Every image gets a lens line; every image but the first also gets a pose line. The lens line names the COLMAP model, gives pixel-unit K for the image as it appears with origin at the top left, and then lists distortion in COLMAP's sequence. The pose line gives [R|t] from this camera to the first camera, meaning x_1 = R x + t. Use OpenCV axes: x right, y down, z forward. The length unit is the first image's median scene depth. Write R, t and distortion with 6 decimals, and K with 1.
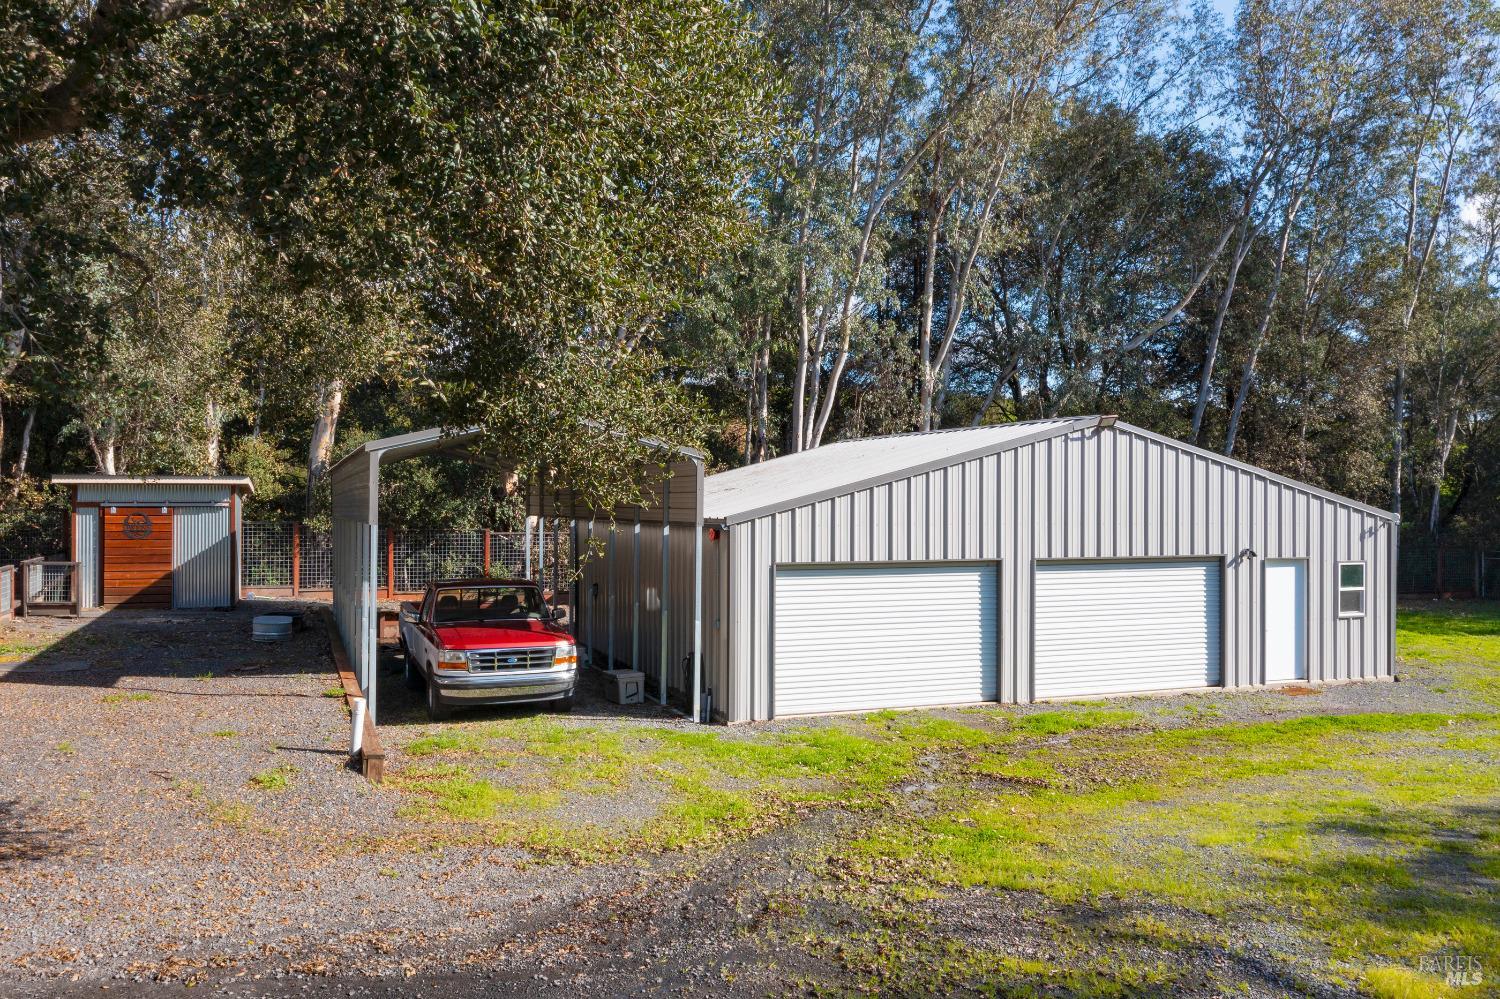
lens RADIAL K [[1212.7, 0, 750.0], [0, 1212.7, 499.5], [0, 0, 1]] dist [0.011436, -0.003900]
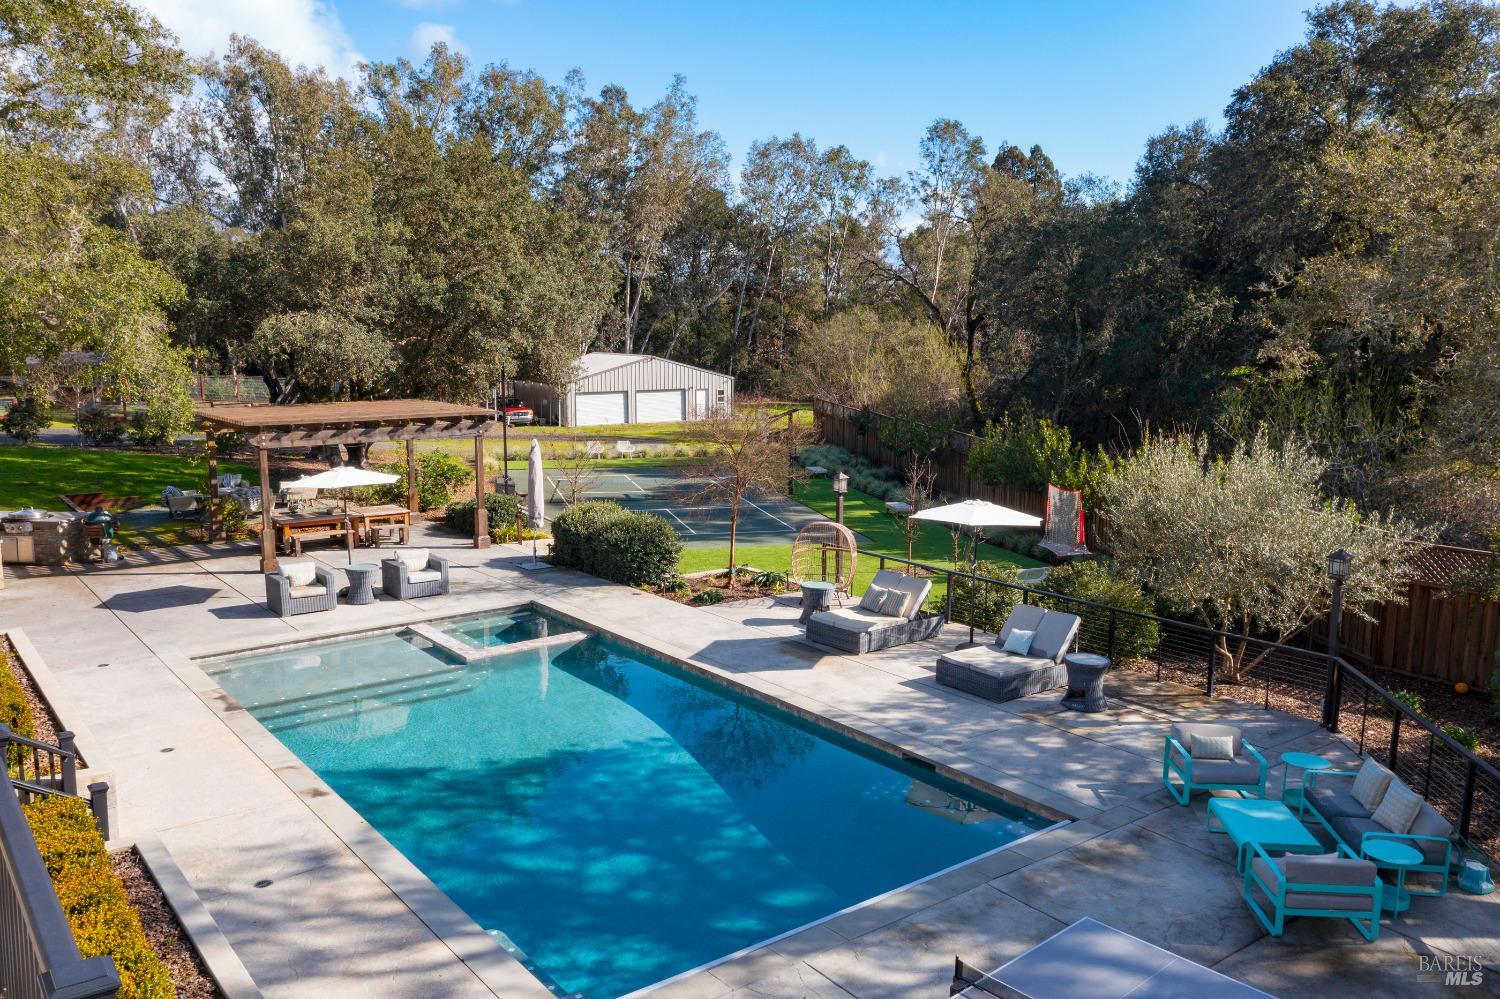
lens RADIAL K [[1212.7, 0, 750.0], [0, 1212.7, 499.5], [0, 0, 1]] dist [0.011436, -0.003900]
pose [[0.984217, -0.033942, 0.173678, -0.122055], [0.007669, 0.988693, 0.149758, -0.196589], [-0.176797, -0.146063, 0.973349, -3.105849]]
